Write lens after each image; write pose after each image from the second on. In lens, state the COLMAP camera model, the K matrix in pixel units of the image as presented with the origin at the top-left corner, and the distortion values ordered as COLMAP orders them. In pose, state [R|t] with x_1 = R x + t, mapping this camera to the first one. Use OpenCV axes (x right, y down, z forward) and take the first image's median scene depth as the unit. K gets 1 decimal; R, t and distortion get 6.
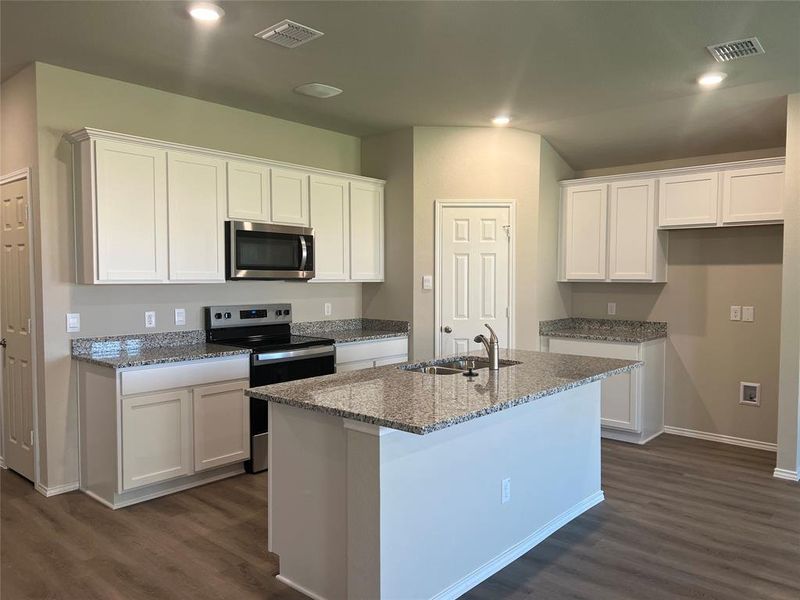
lens RADIAL K [[602.8, 0, 402.7], [0, 602.8, 301.5], [0, 0, 1]] dist [0.071949, -0.094611]
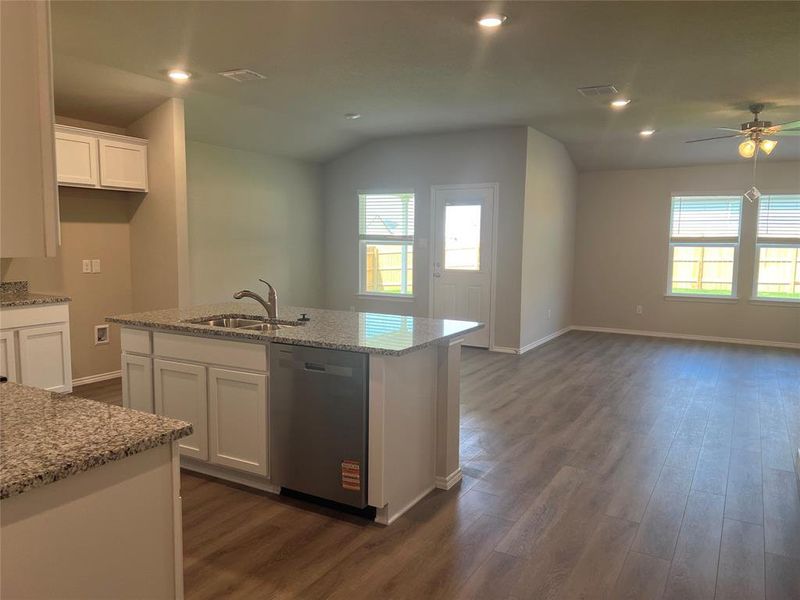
lens RADIAL K [[602.8, 0, 402.7], [0, 602.8, 301.5], [0, 0, 1]] dist [0.071949, -0.094611]
pose [[-0.200593, -0.106816, 0.973834, -0.771081], [0.031799, 0.992804, 0.115447, -0.032170], [-0.979158, 0.054125, -0.195753, 0.750966]]
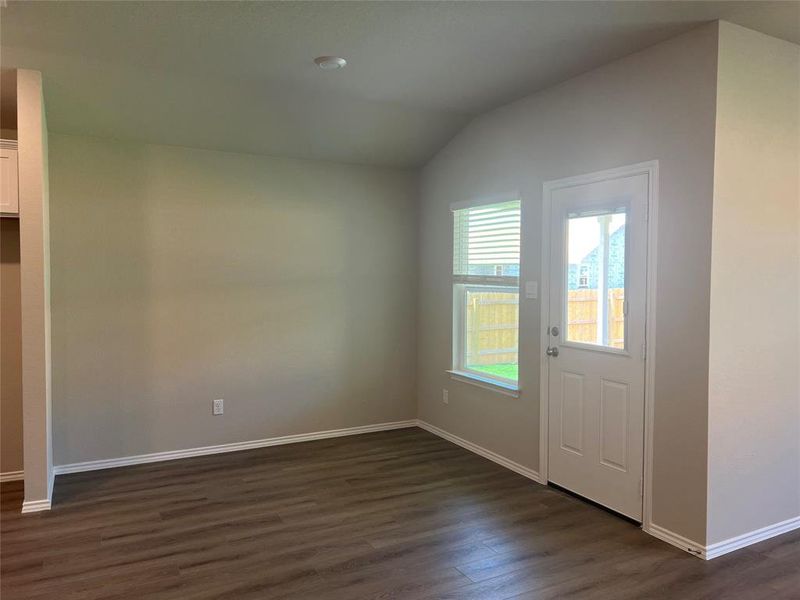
lens RADIAL K [[604.1, 0, 400.9], [0, 604.1, 287.5], [0, 0, 1]] dist [0.000827, -0.002285]
pose [[0.341385, -0.019849, 0.939714, 0.002120], [0.037301, 0.999276, 0.007556, -0.014770], [-0.939183, 0.032473, 0.341878, 0.203020]]
